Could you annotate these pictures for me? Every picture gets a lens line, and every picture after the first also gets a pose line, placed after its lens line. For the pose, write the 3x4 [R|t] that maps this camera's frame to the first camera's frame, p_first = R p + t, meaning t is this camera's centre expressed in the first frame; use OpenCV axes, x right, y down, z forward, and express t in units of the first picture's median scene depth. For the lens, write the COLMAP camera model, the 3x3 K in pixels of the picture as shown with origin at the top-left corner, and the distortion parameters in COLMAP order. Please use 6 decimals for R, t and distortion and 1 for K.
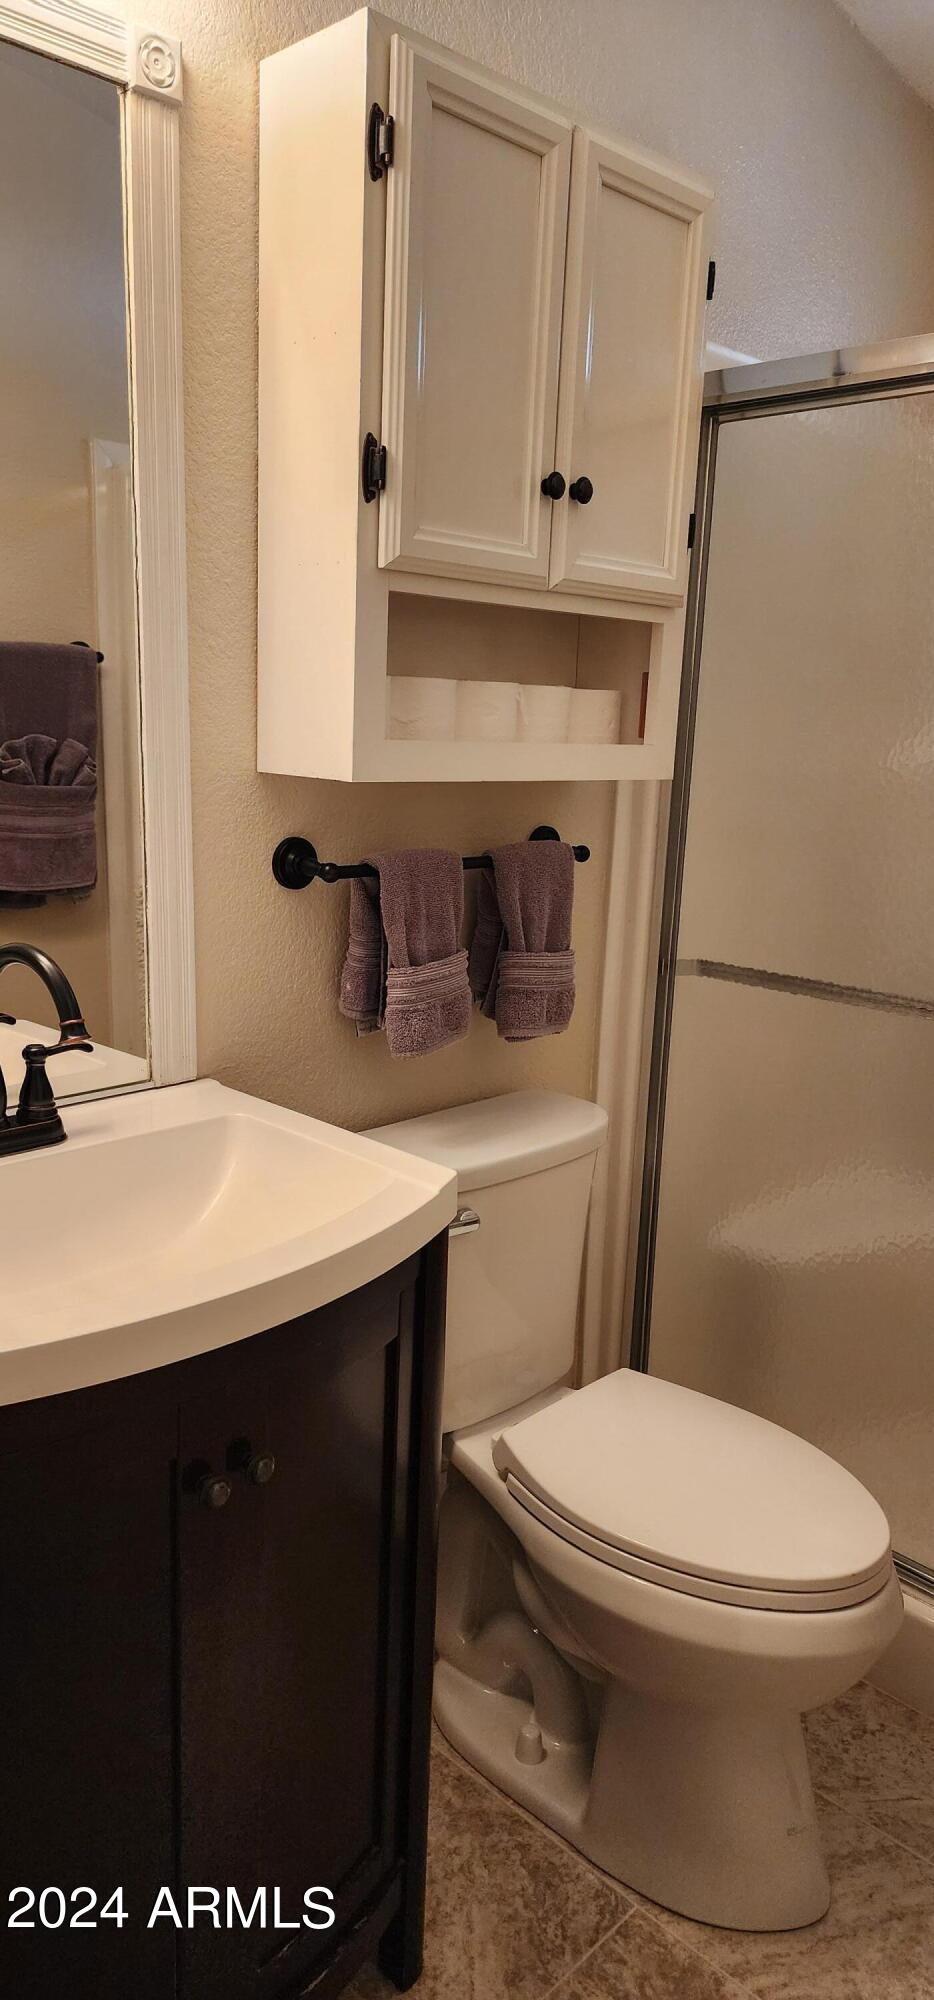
lens RADIAL K [[1353.3, 0, 443.2], [0, 1353.3, 1036.6], [0, 0, 1]] dist [0.080060, -0.077401]
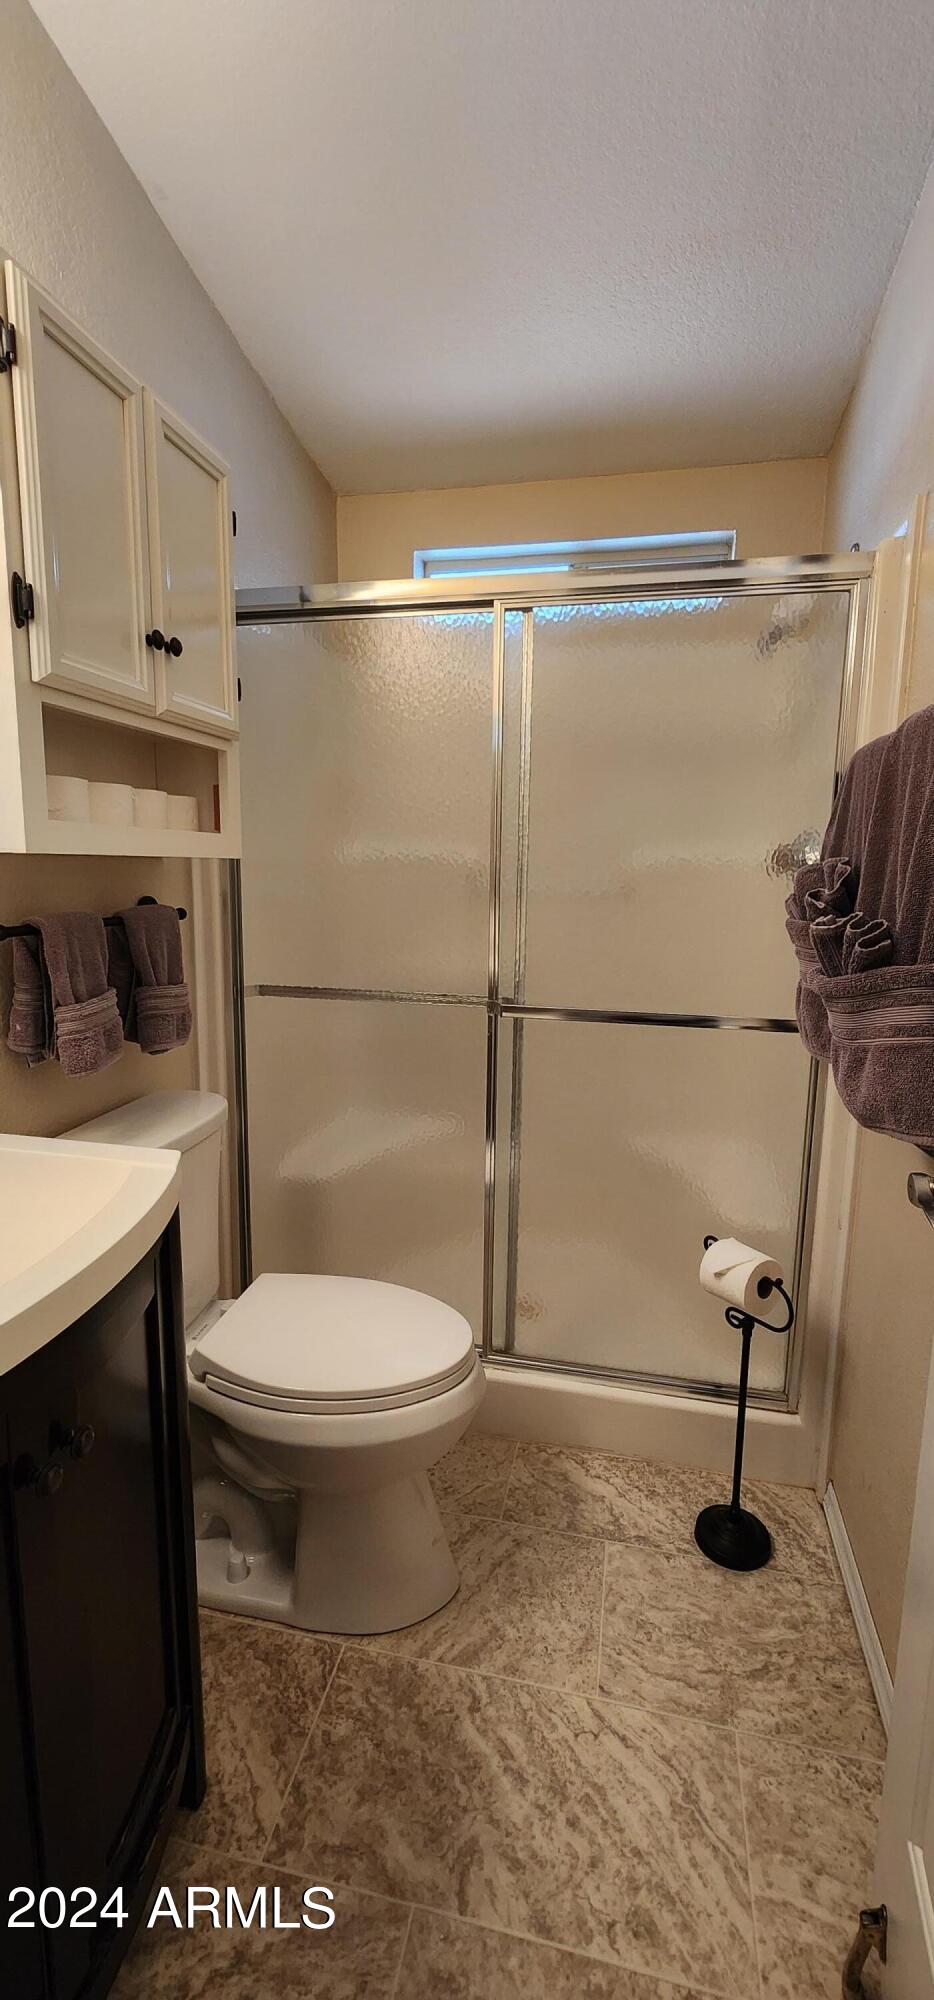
lens RADIAL K [[832.3, 0, 472.9], [0, 832.3, 1007.1], [0, 0, 1]] dist [-0.002193, 0.000017]
pose [[0.837558, -0.111875, 0.534771, -0.133771], [0.136888, 0.990561, -0.007166, 0.007084], [-0.528922, 0.079205, 0.844967, 0.160269]]
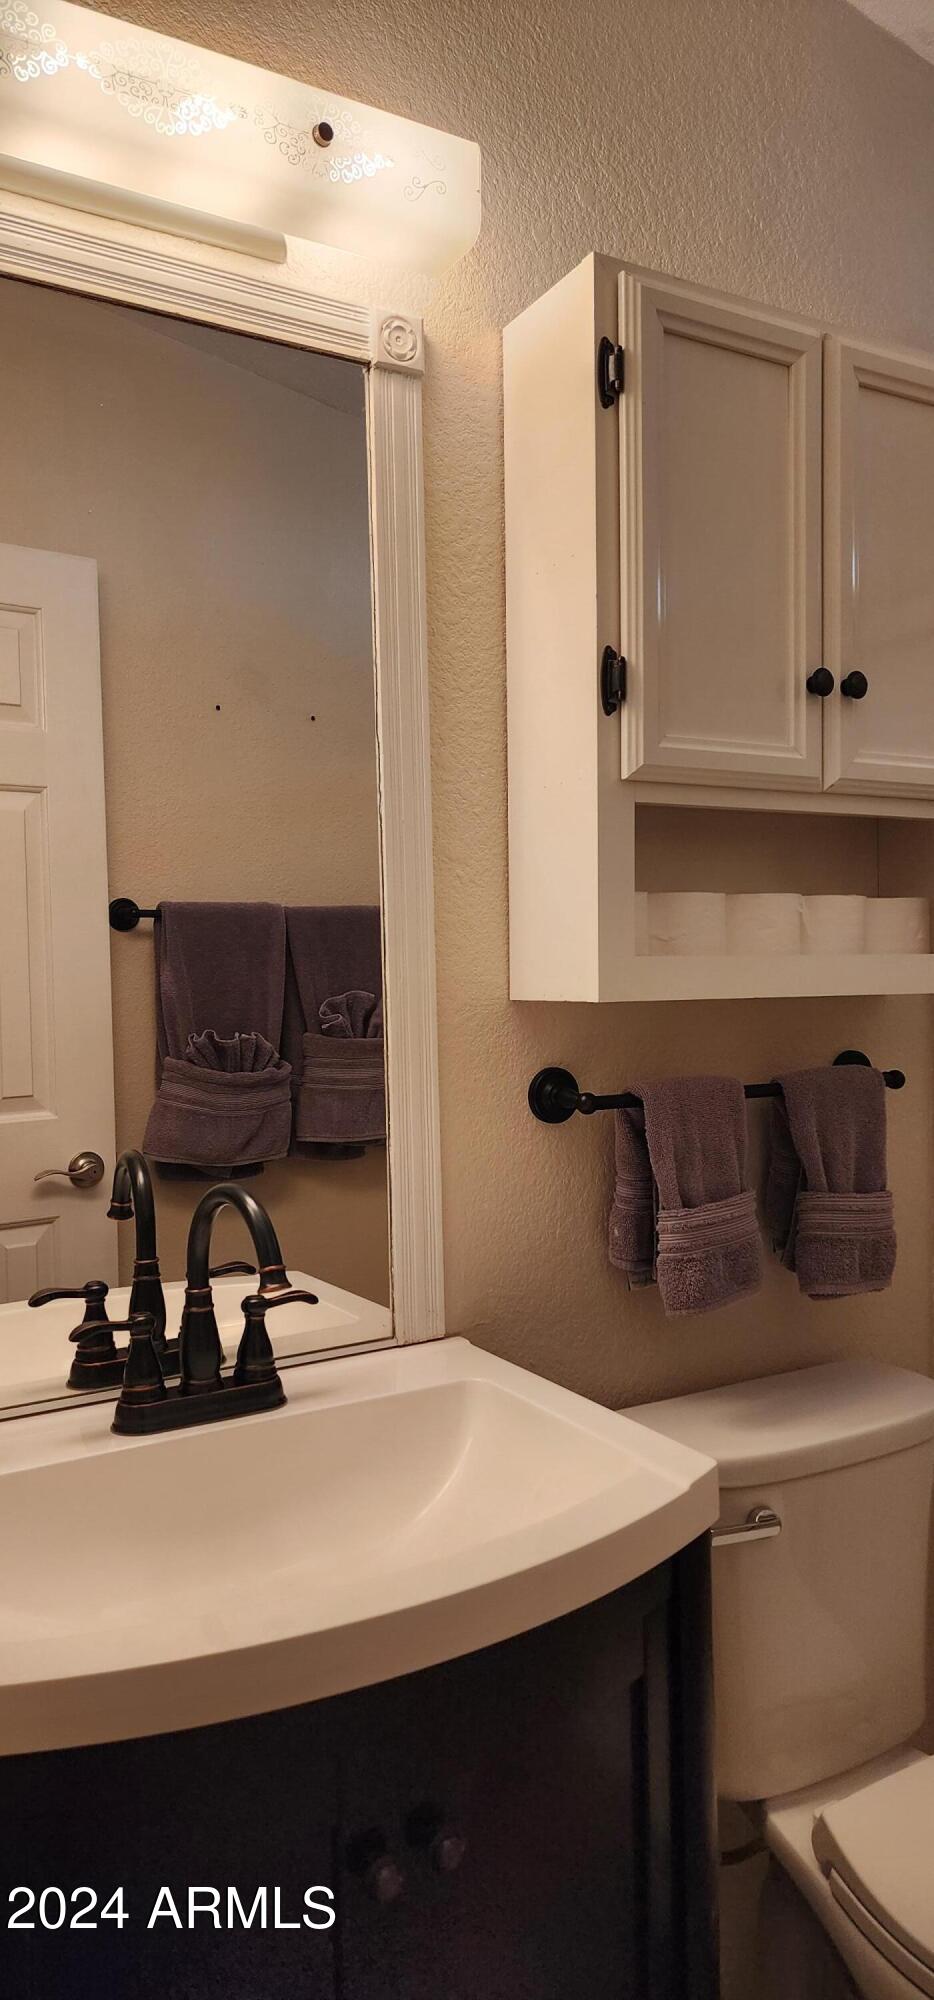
lens RADIAL K [[1353.3, 0, 473.2], [0, 1353.3, 1014.9], [0, 0, 1]] dist [0.080060, -0.077401]
pose [[0.967961, -0.043707, -0.247268, 0.069562], [-0.007448, 0.979304, -0.202256, 0.004350], [0.250990, 0.197618, 0.947603, 0.110195]]
